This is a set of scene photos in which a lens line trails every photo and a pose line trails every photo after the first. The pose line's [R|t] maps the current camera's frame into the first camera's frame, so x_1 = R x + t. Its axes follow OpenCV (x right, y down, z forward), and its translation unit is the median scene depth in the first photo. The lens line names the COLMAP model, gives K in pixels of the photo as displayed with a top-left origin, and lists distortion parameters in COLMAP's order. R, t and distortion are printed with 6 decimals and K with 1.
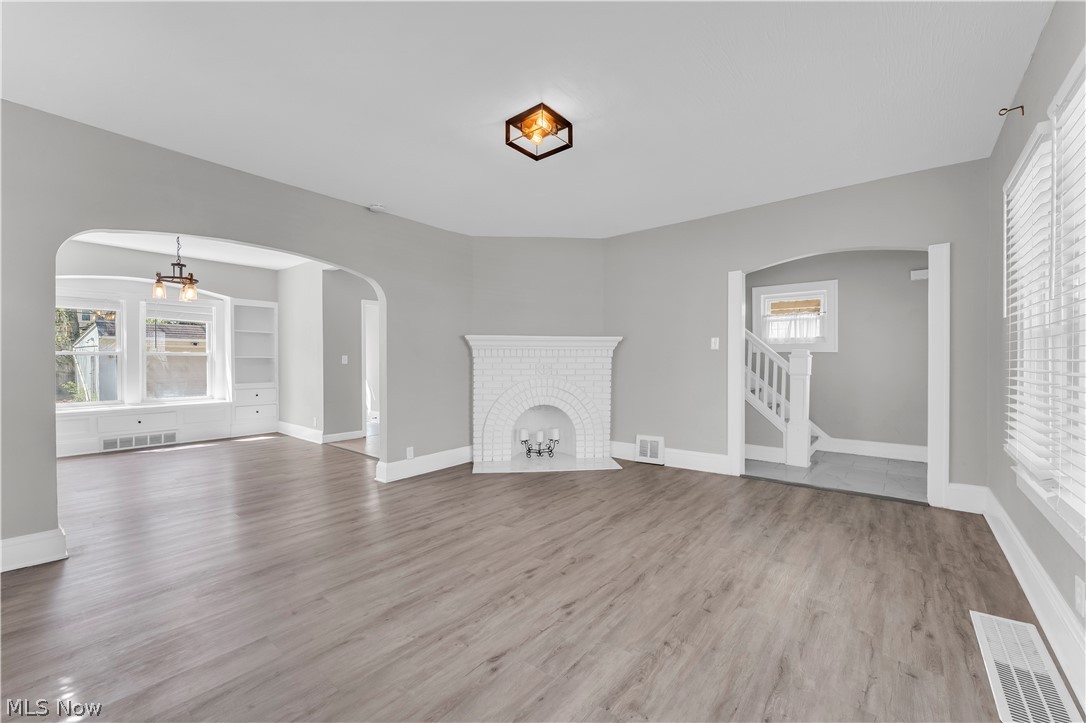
lens RADIAL K [[441.9, 0, 544.1], [0, 441.9, 365.7], [0, 0, 1]] dist [-0.001443, -0.000906]
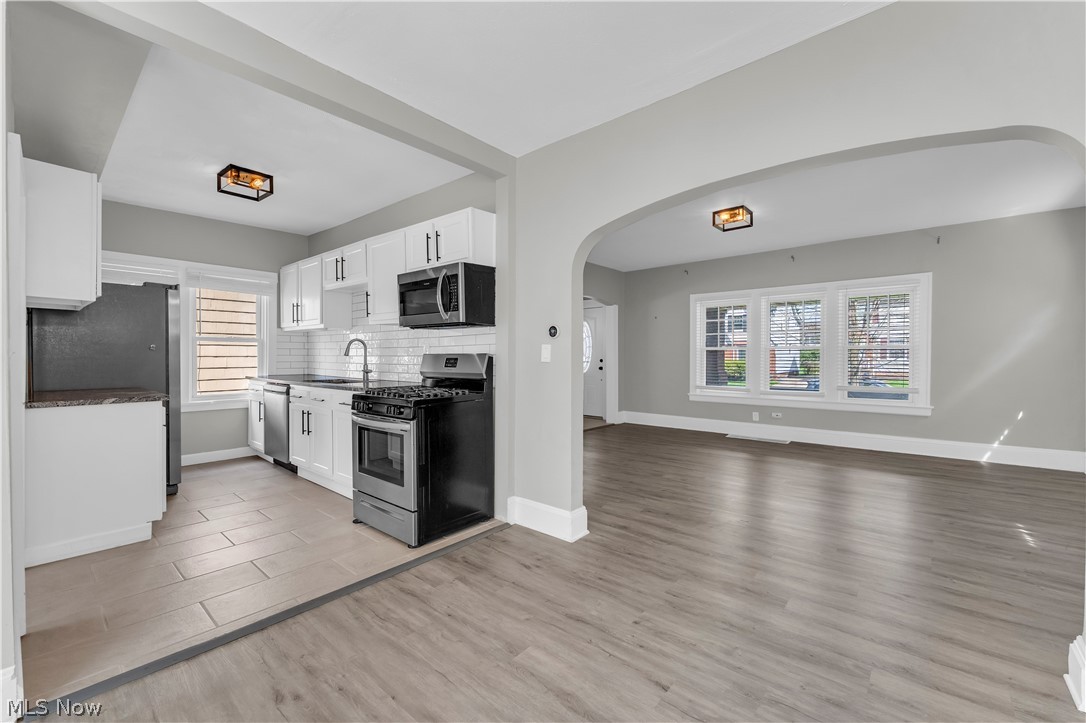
lens RADIAL K [[441.9, 0, 540.9], [0, 441.9, 357.3], [0, 0, 1]] dist [-0.001443, -0.000906]
pose [[0.031841, 0.001643, 0.999492, -0.948422], [0.014125, 0.999898, -0.002094, -0.010117], [-0.999393, 0.014184, 0.031815, 0.941461]]
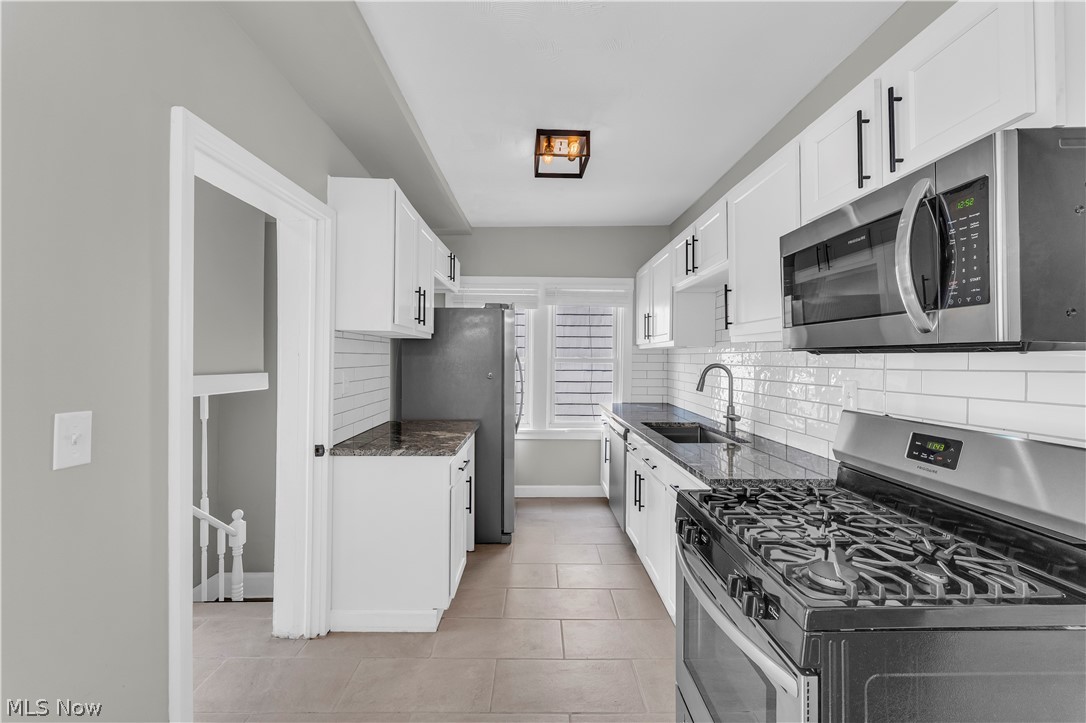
lens RADIAL K [[441.9, 0, 550.5], [0, 441.9, 363.4], [0, 0, 1]] dist [-0.001443, -0.000906]
pose [[0.760967, 0.001967, 0.648788, -0.579674], [0.001460, 0.999988, -0.004745, -0.053852], [-0.648789, 0.004558, 0.760954, 1.056765]]
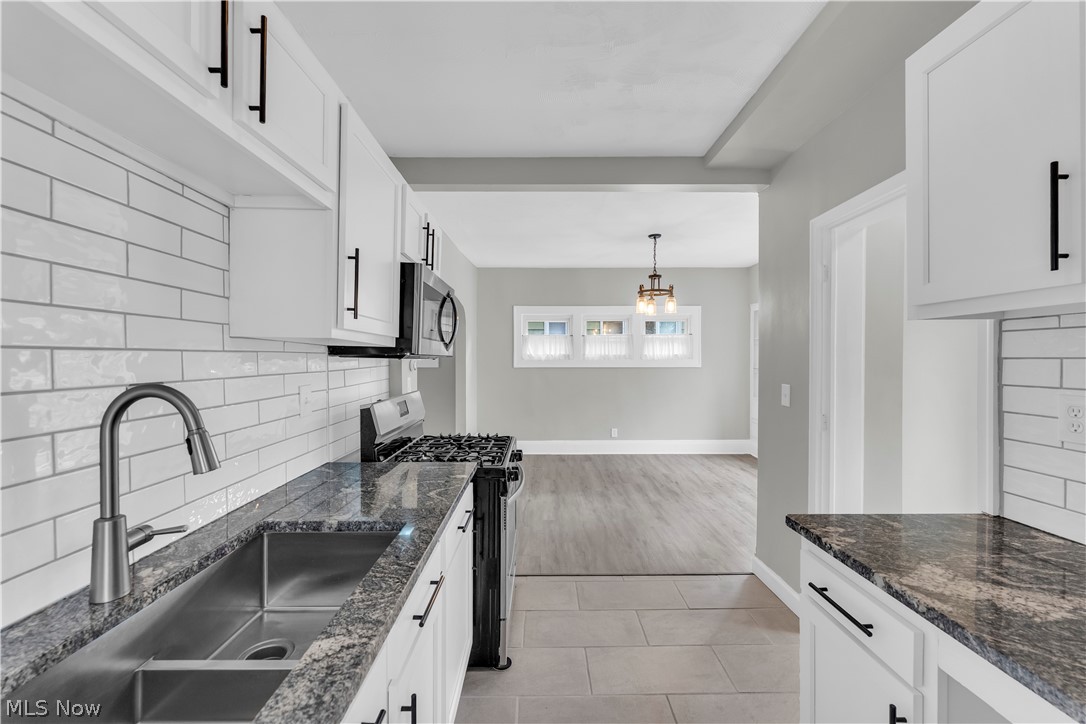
lens RADIAL K [[441.9, 0, 547.9], [0, 441.9, 365.9], [0, 0, 1]] dist [-0.001443, -0.000906]
pose [[-0.769302, 0.019863, -0.638576, -0.062020], [-0.002506, 0.999415, 0.034106, -0.069680], [0.638880, 0.027839, -0.768803, 1.585588]]
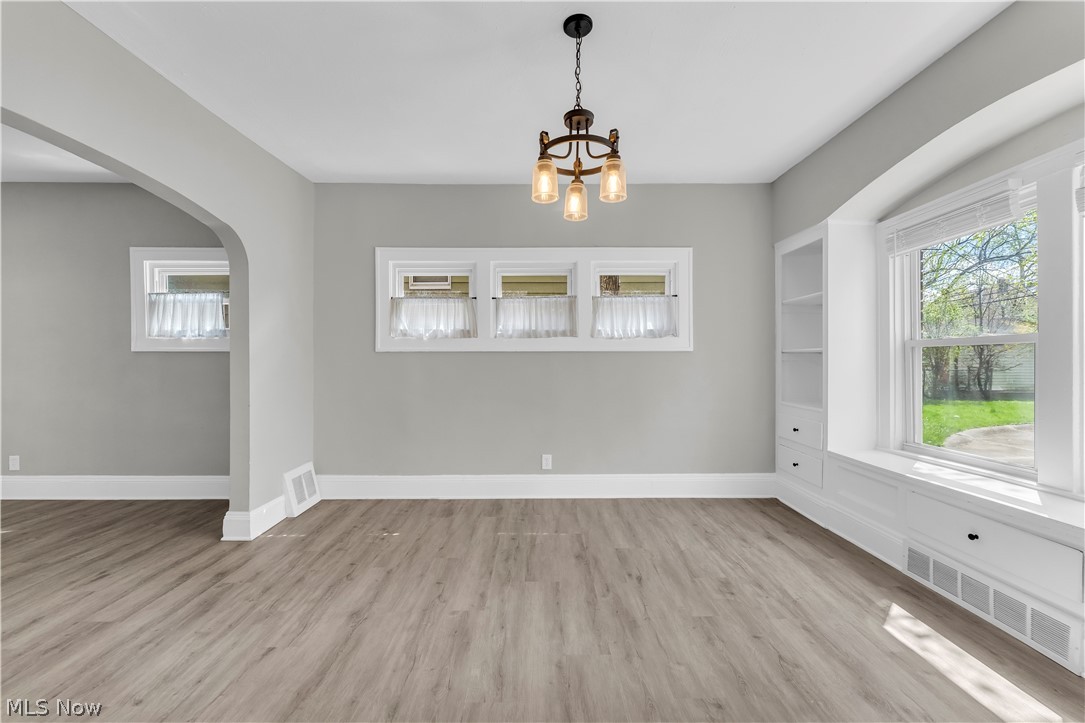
lens RADIAL K [[441.5, 0, 542.7], [0, 441.5, 366.9], [0, 0, 1]] dist [-0.001443, -0.000906]
pose [[-0.772092, 0.012980, -0.635378, -0.555016], [-0.001662, 0.999747, 0.022443, -0.011091], [0.635508, 0.018384, -0.771875, 1.298453]]
